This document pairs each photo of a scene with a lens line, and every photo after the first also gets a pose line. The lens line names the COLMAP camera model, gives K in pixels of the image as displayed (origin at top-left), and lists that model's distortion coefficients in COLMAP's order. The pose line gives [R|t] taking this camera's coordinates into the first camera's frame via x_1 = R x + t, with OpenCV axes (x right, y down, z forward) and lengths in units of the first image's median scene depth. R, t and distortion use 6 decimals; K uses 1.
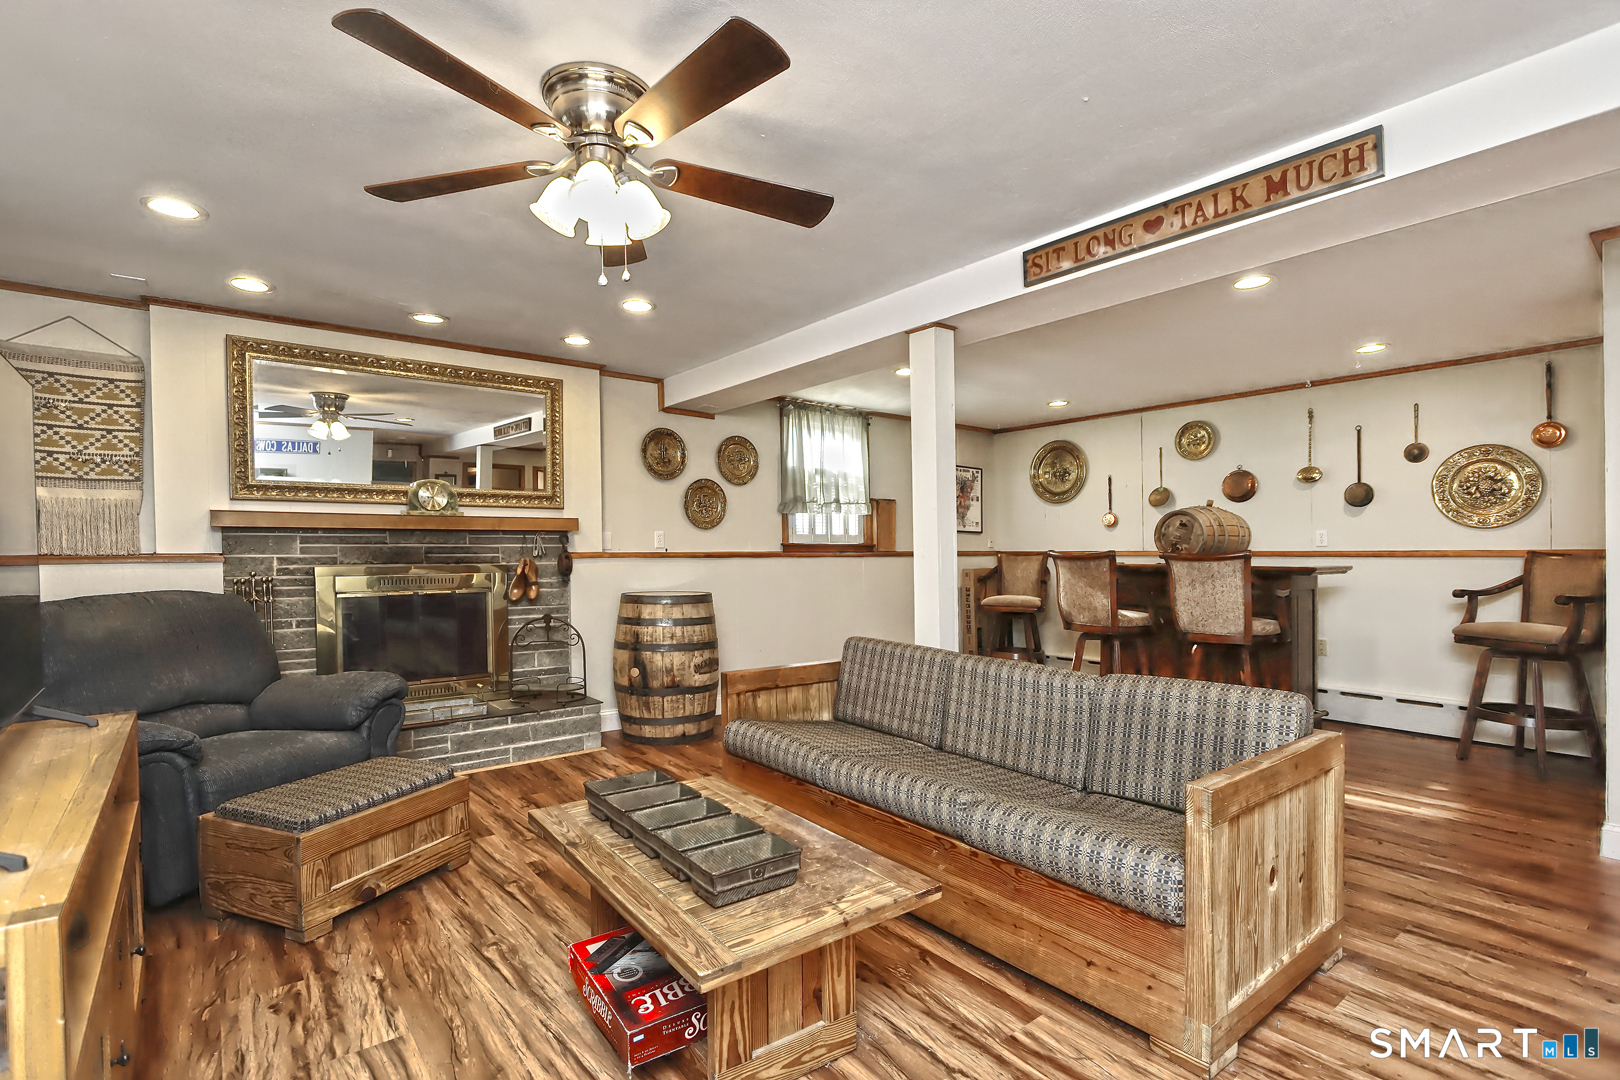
lens RADIAL K [[773.8, 0, 811.8], [0, 773.8, 544.0], [0, 0, 1]] dist [-0.016385, -0.000314]
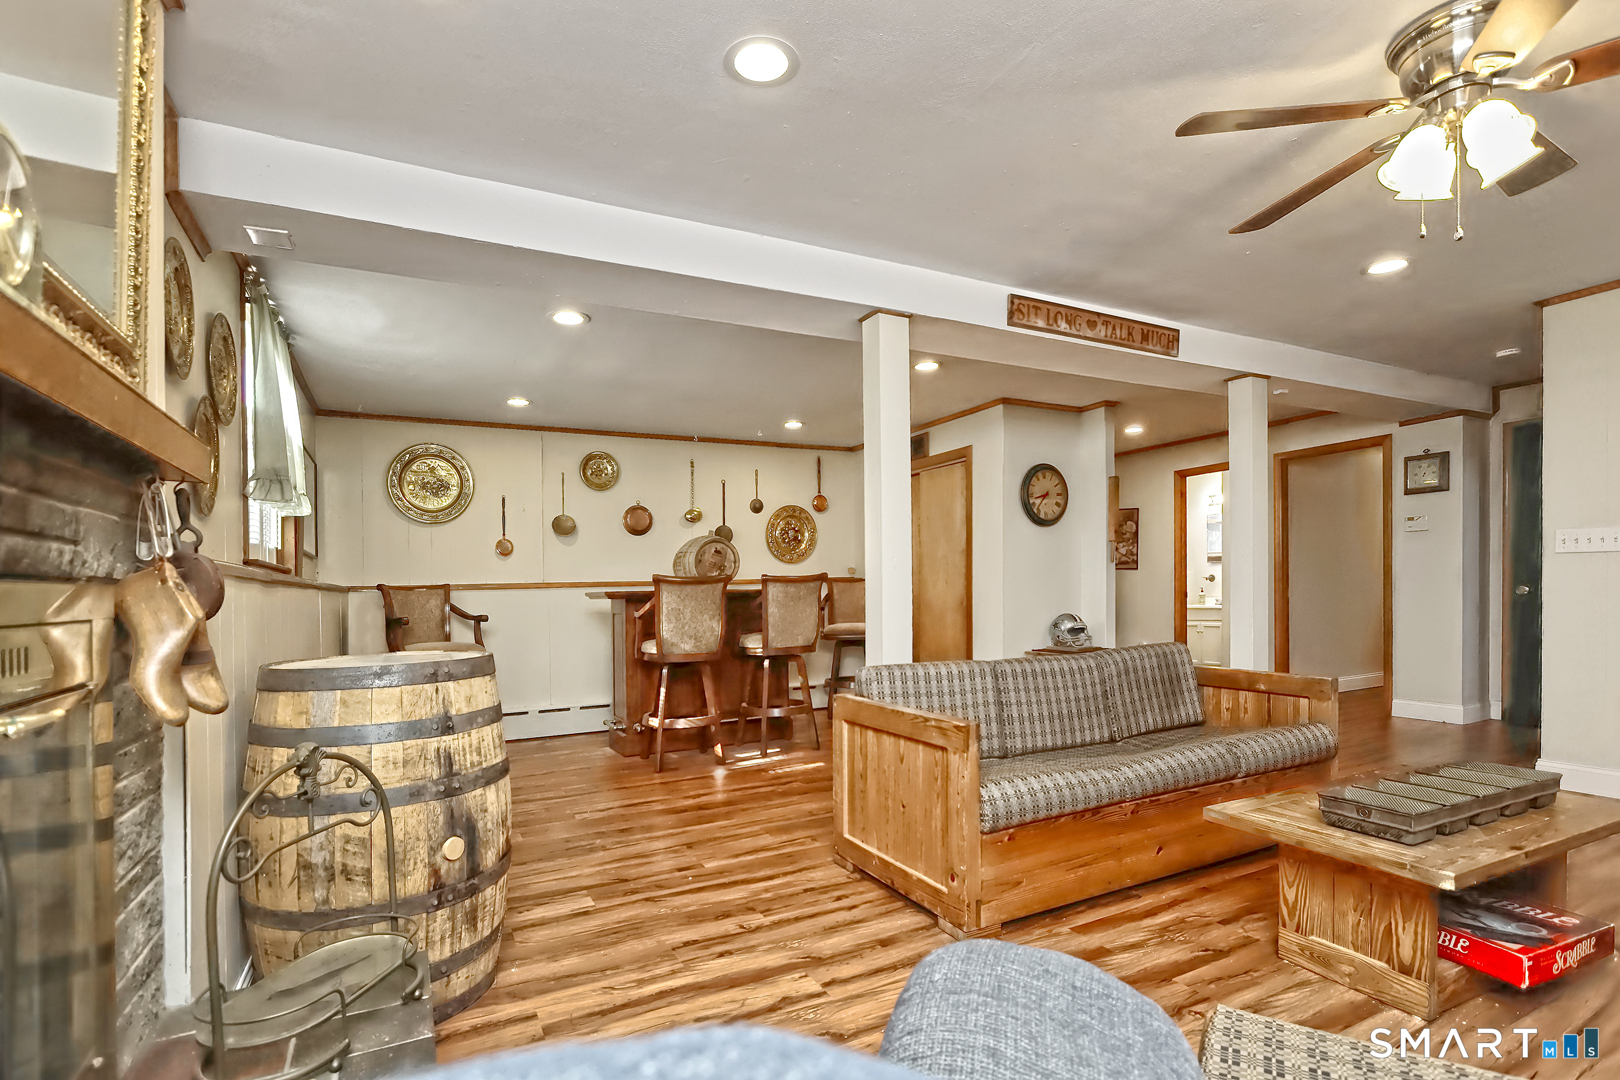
lens RADIAL K [[773.8, 0, 818.8], [0, 773.8, 588.9], [0, 0, 1]] dist [-0.016385, -0.000314]
pose [[0.177680, -0.003152, 0.984083, -0.632860], [0.016049, 0.999871, 0.000305, 0.032877], [-0.983958, 0.015740, 0.177707, 0.779114]]
